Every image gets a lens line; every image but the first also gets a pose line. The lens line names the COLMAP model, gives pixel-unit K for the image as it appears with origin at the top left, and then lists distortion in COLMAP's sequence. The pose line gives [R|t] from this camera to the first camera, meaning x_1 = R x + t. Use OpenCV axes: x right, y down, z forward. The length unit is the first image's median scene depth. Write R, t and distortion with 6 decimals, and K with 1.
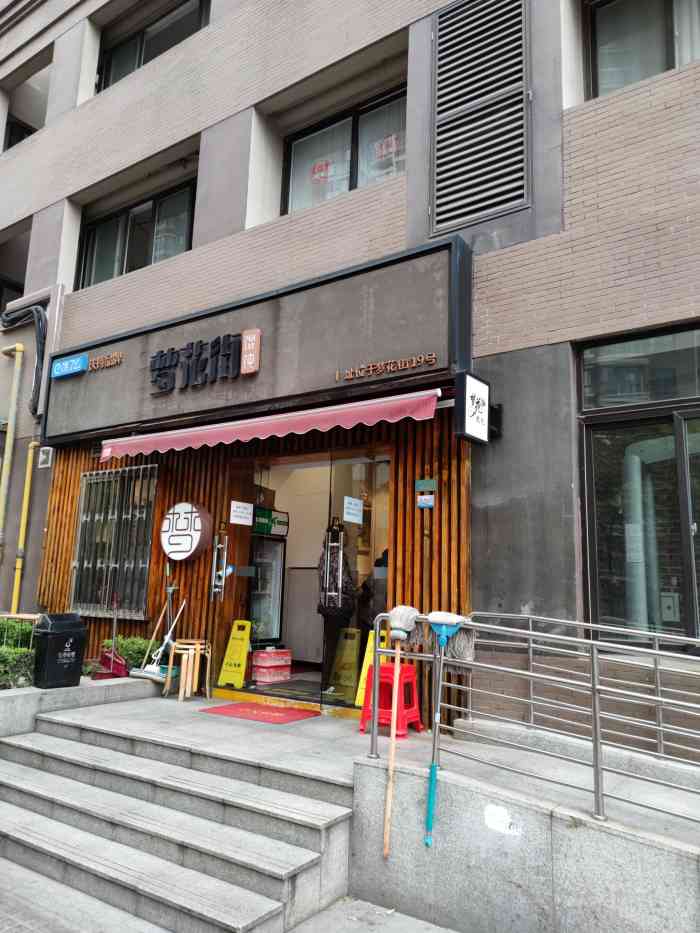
lens RADIAL K [[680.8, 0, 348.0], [0, 680.8, 466.6], [0, 0, 1]] dist [0.067613, -0.012835]
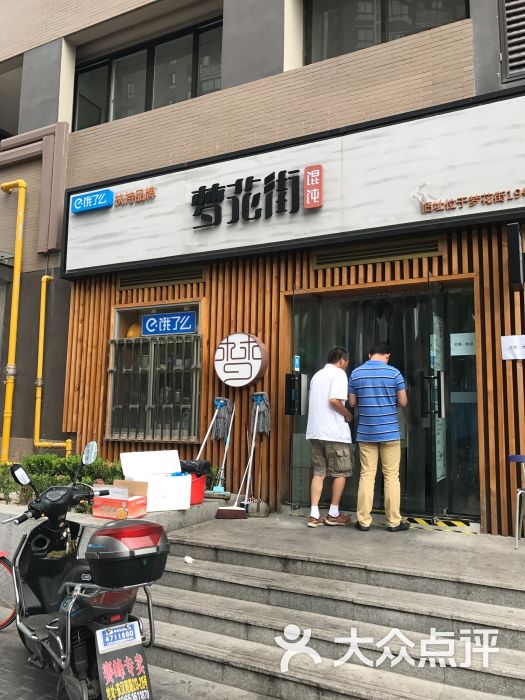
lens RADIAL K [[575.3, 0, 265.6], [0, 575.3, 347.5], [0, 0, 1]] dist [0.011961, -0.021731]
pose [[0.990813, -0.004850, 0.135151, -0.323972], [-0.004611, 0.997564, 0.069599, 0.013836], [-0.135159, -0.069583, 0.988378, 0.122566]]
